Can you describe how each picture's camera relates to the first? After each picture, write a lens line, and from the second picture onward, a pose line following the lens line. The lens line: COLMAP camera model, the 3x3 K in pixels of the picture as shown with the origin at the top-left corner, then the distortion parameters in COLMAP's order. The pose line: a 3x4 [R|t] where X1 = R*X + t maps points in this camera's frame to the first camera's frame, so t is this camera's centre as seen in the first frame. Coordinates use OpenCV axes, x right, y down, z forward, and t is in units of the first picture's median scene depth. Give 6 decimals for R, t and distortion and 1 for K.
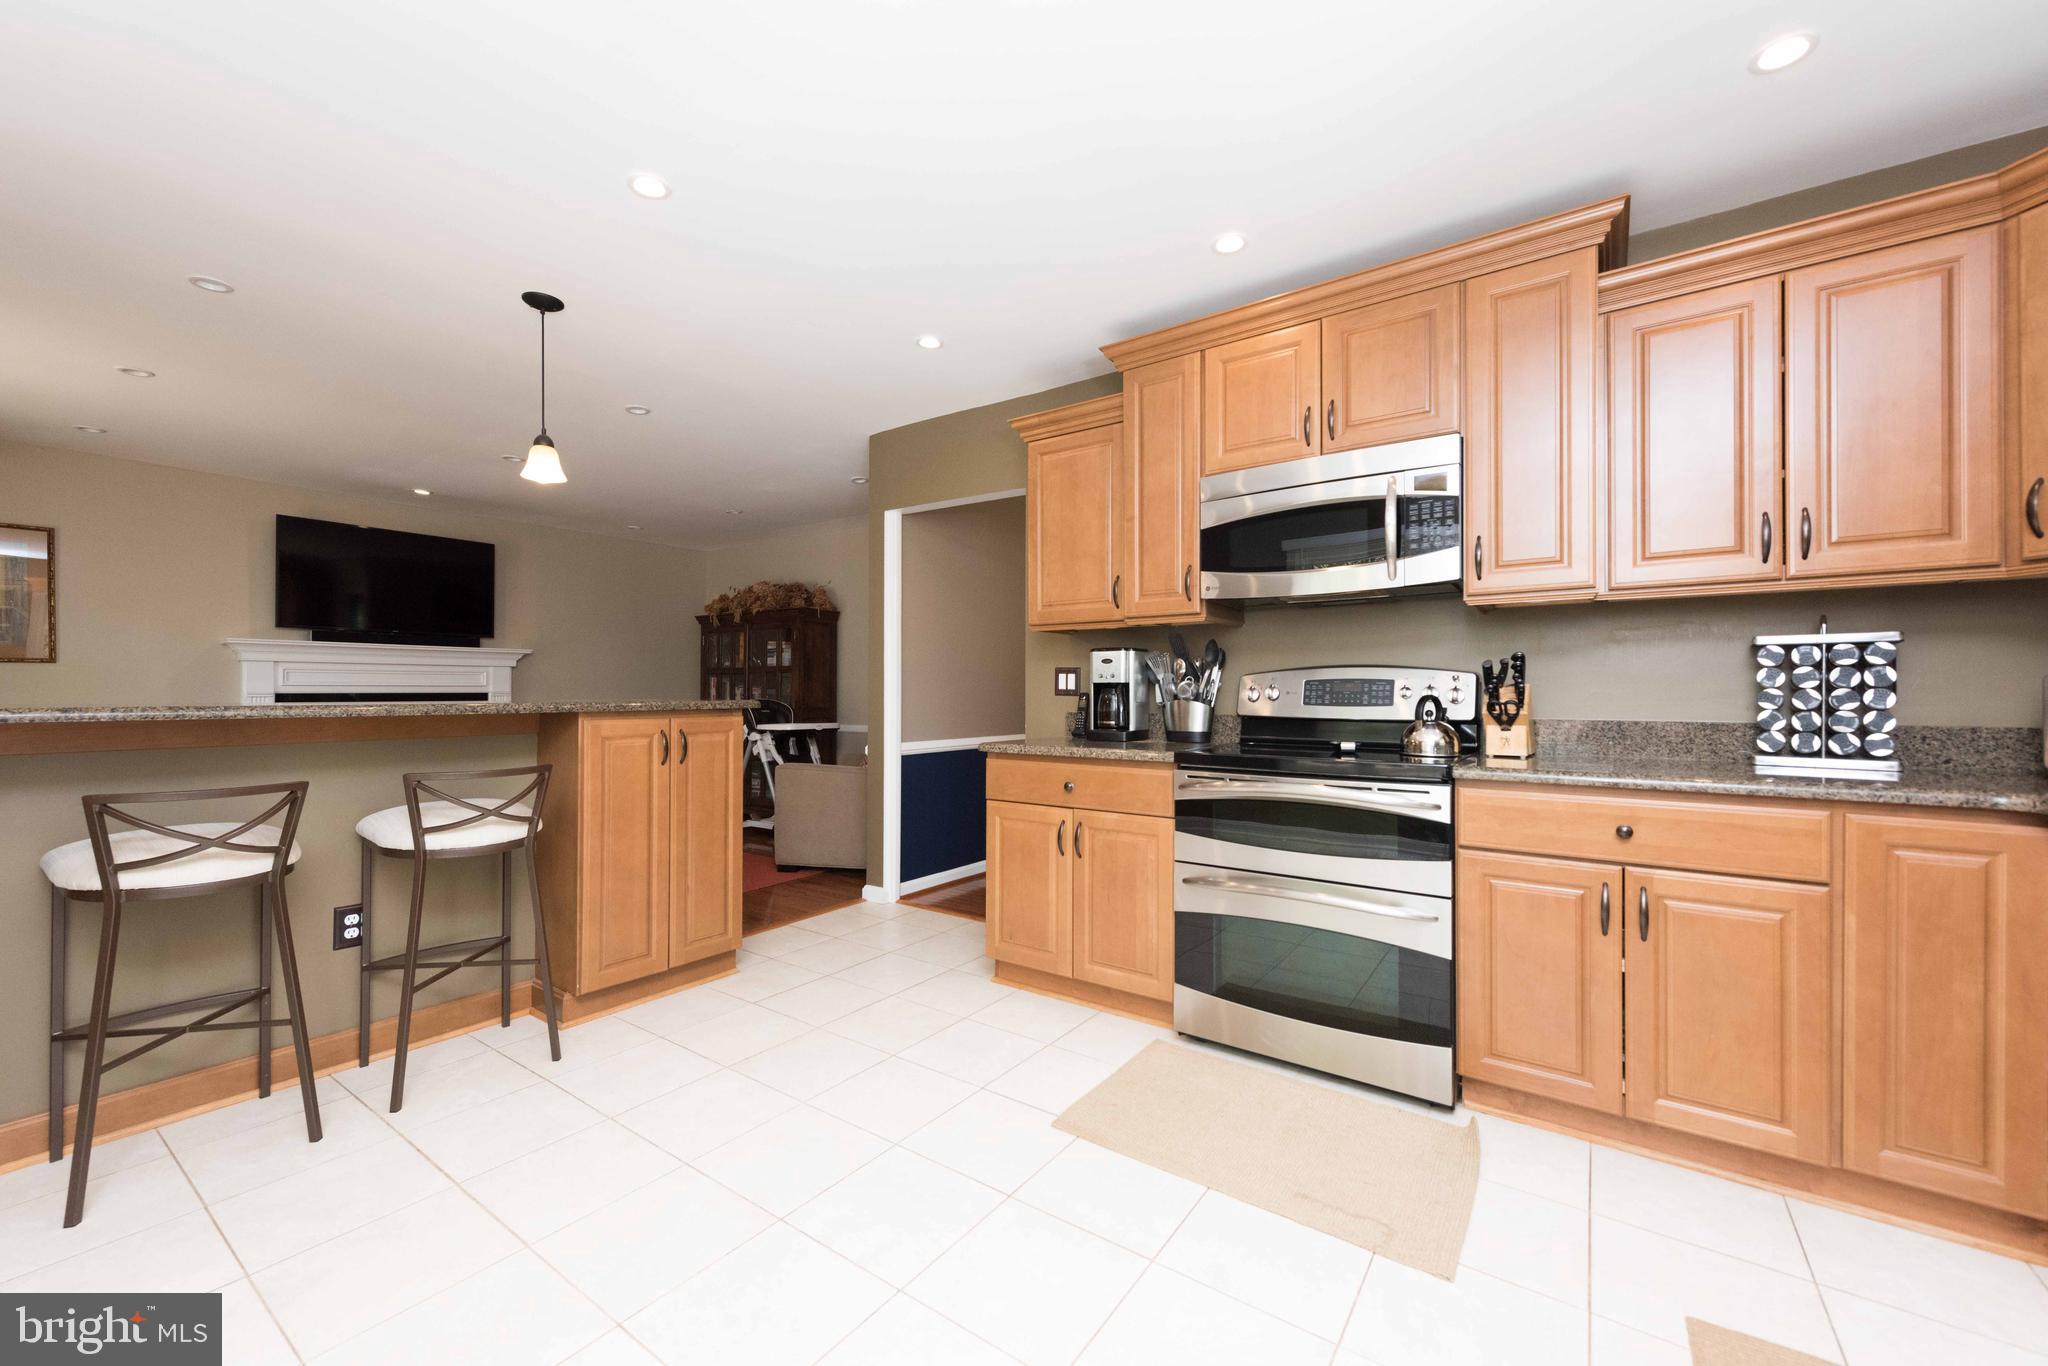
lens RADIAL K [[807.5, 0, 1024.0], [0, 807.5, 683.0], [0, 0, 1]] dist [-0.000554, -0.000382]
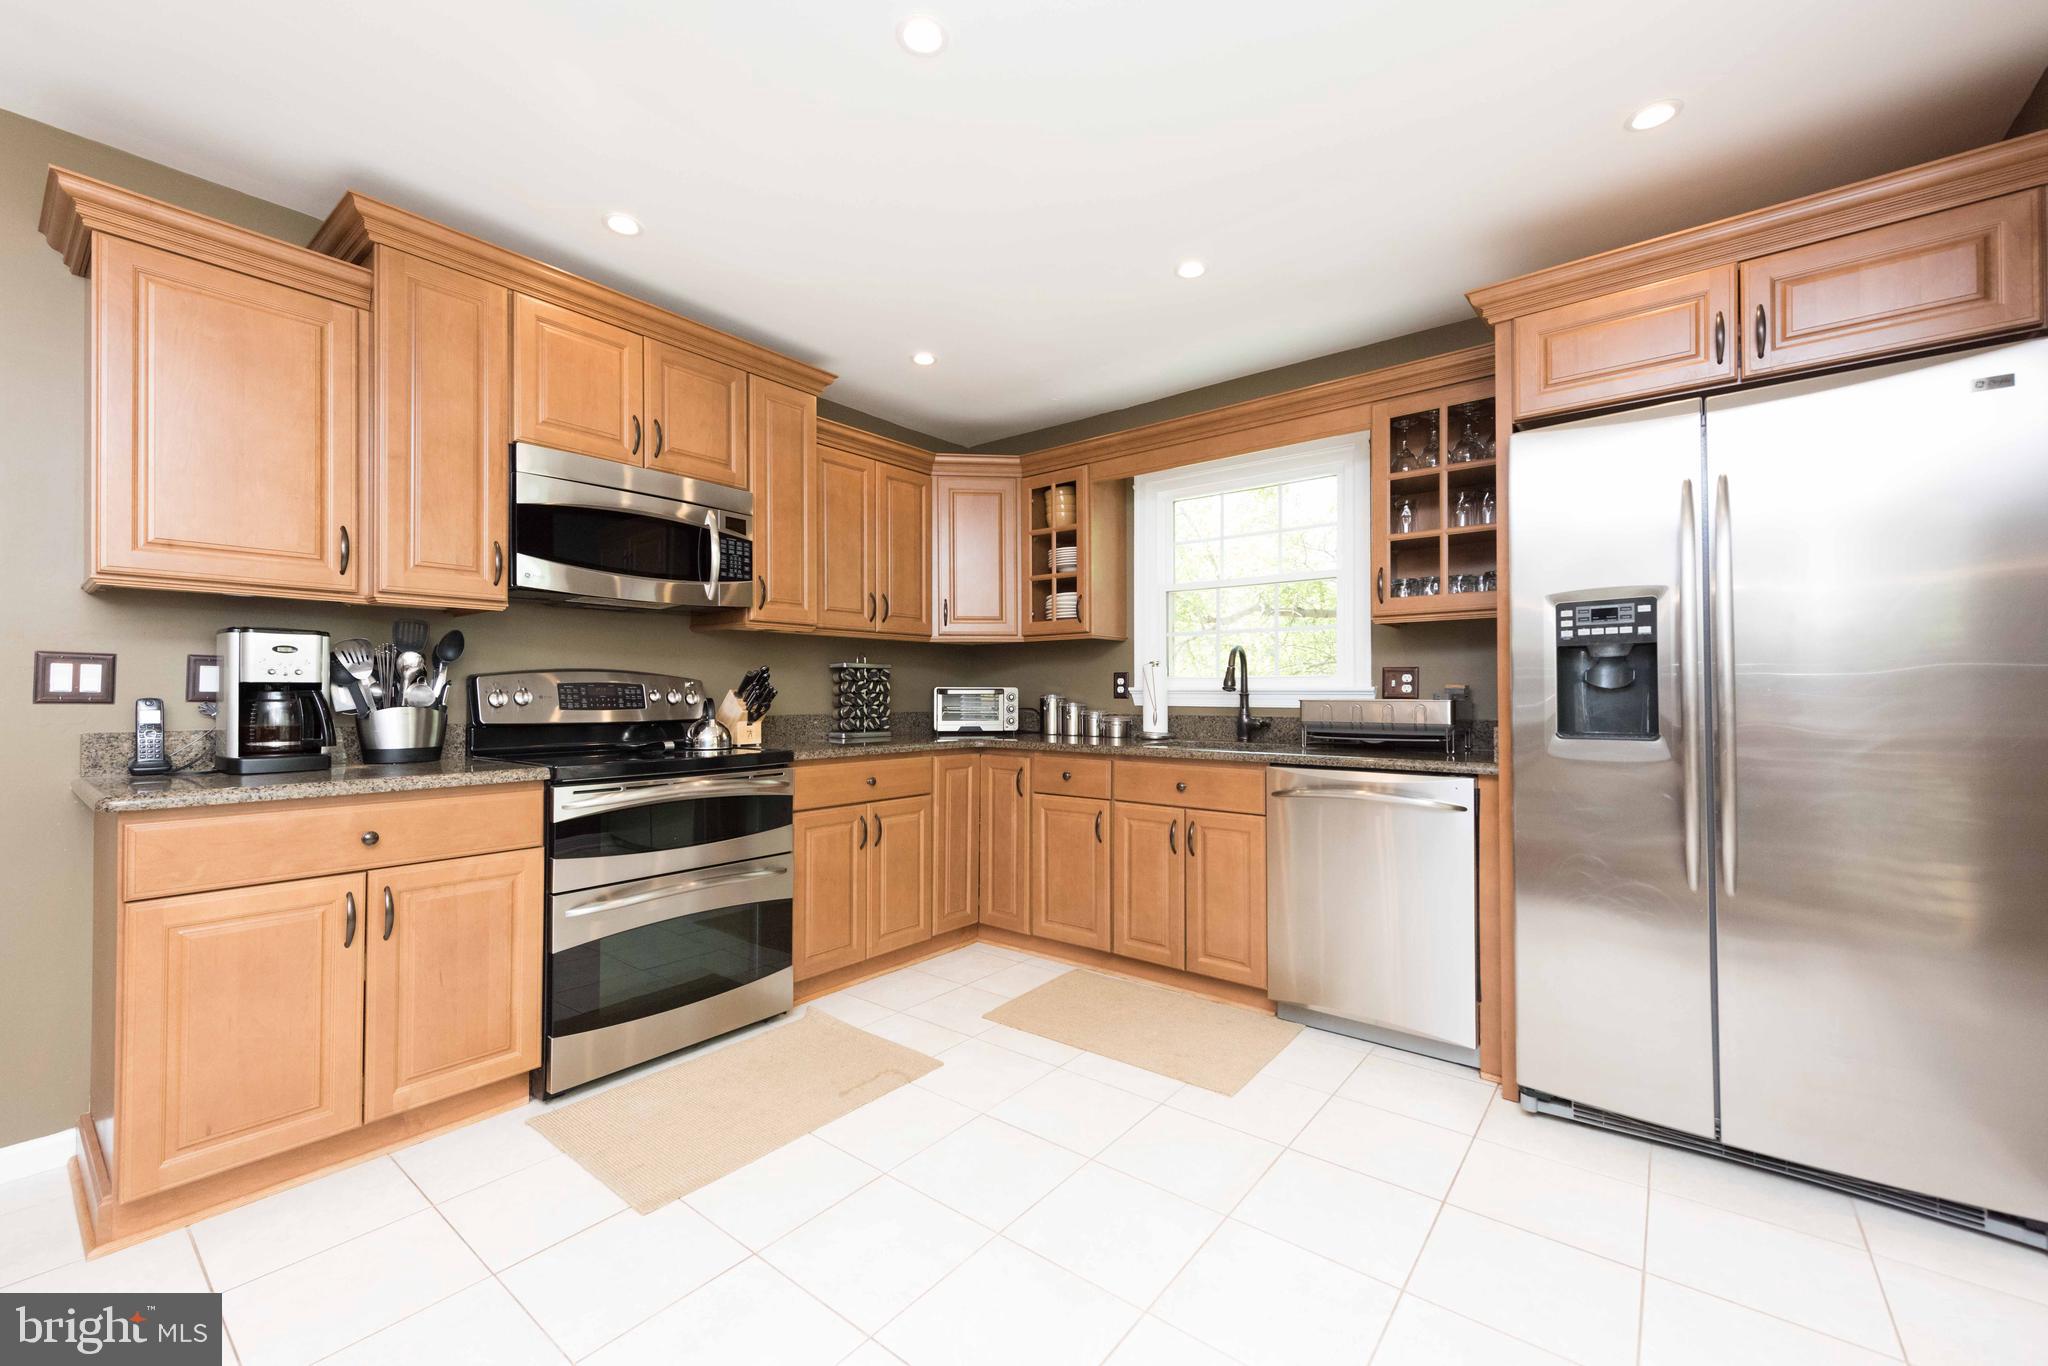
lens RADIAL K [[807.5, 0, 1024.0], [0, 807.5, 683.0], [0, 0, 1]] dist [-0.000554, -0.000382]
pose [[0.042182, 0.013956, 0.999012, -0.587026], [-0.009833, 0.999860, -0.013552, 0.003488], [-0.999062, -0.009251, 0.042313, 0.424470]]
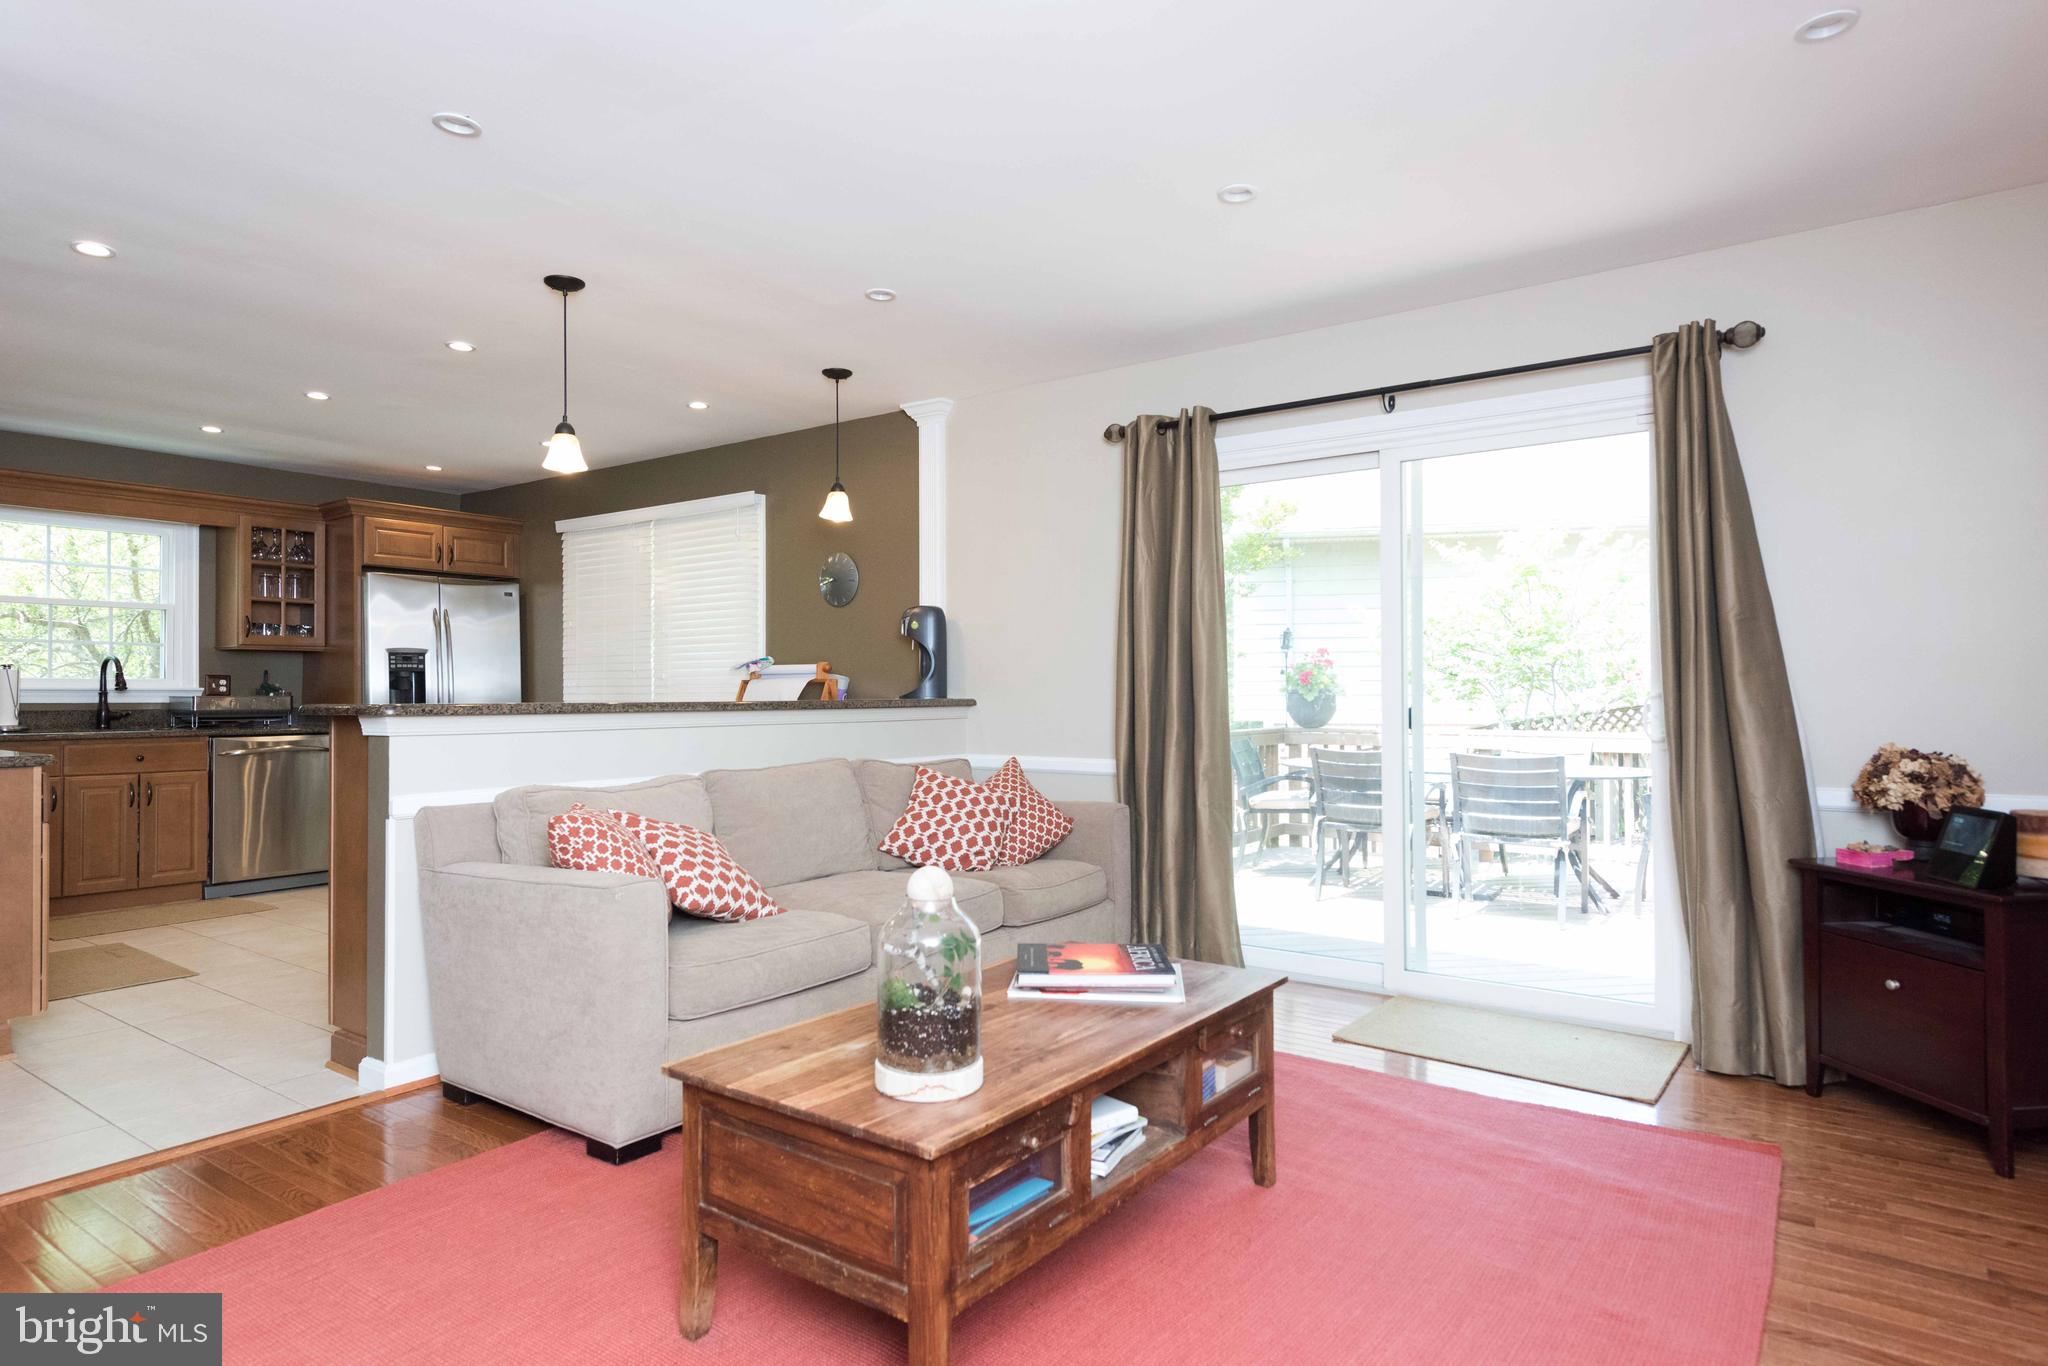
lens RADIAL K [[1154.4, 0, 1024.0], [0, 1154.4, 683.0], [0, 0, 1]] dist [0.029676, -0.000730]
pose [[-0.999992, -0.000598, 0.003867, -1.131181], [-0.000678, 0.999783, -0.020806, 0.026939], [-0.003854, -0.020808, -0.999776, 2.321917]]
